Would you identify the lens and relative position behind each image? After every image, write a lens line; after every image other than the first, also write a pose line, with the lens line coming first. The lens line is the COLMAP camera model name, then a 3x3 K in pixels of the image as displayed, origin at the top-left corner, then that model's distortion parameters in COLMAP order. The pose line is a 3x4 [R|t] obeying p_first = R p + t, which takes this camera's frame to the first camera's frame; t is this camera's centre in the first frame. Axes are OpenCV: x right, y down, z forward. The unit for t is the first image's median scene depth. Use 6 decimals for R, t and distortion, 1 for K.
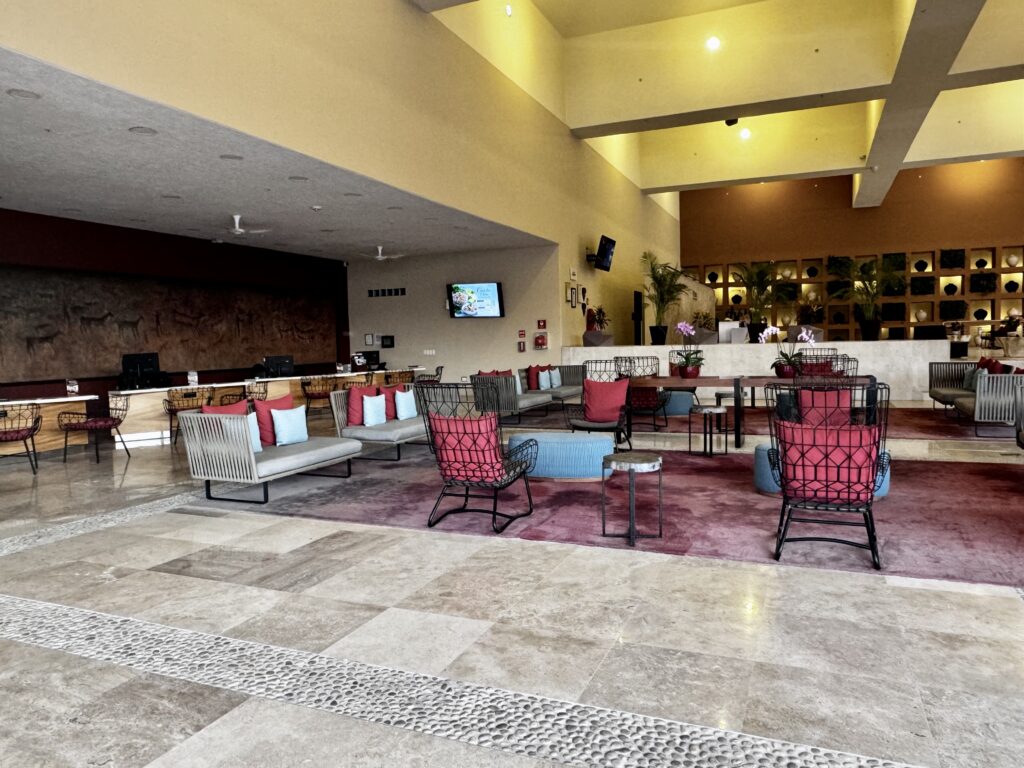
lens RADIAL K [[715.3, 0, 510.0], [0, 715.3, 382.9], [0, 0, 1]] dist [0.002699, 0.003593]
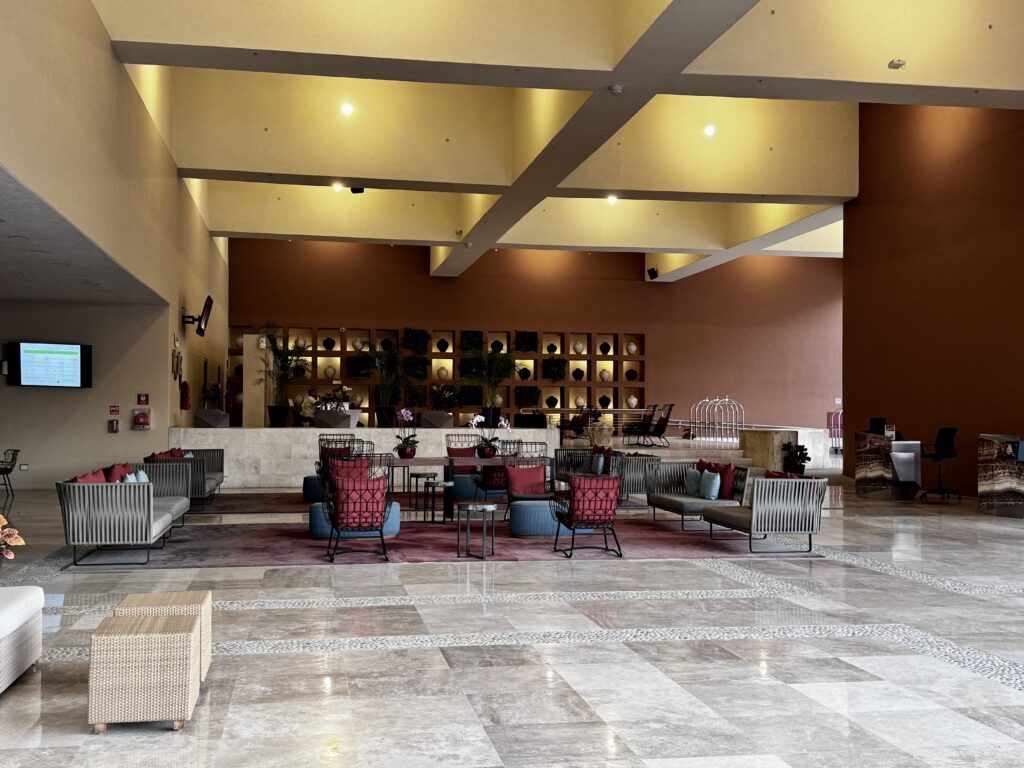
lens RADIAL K [[1129.5, 0, 511.9], [0, 1129.5, 386.9], [0, 0, 1]] dist [0.015337, 0.000000]
pose [[0.830436, 0.041139, 0.555593, -0.265744], [0.008728, 0.996187, -0.086807, 0.016200], [-0.557046, 0.076937, 0.826910, -0.248660]]
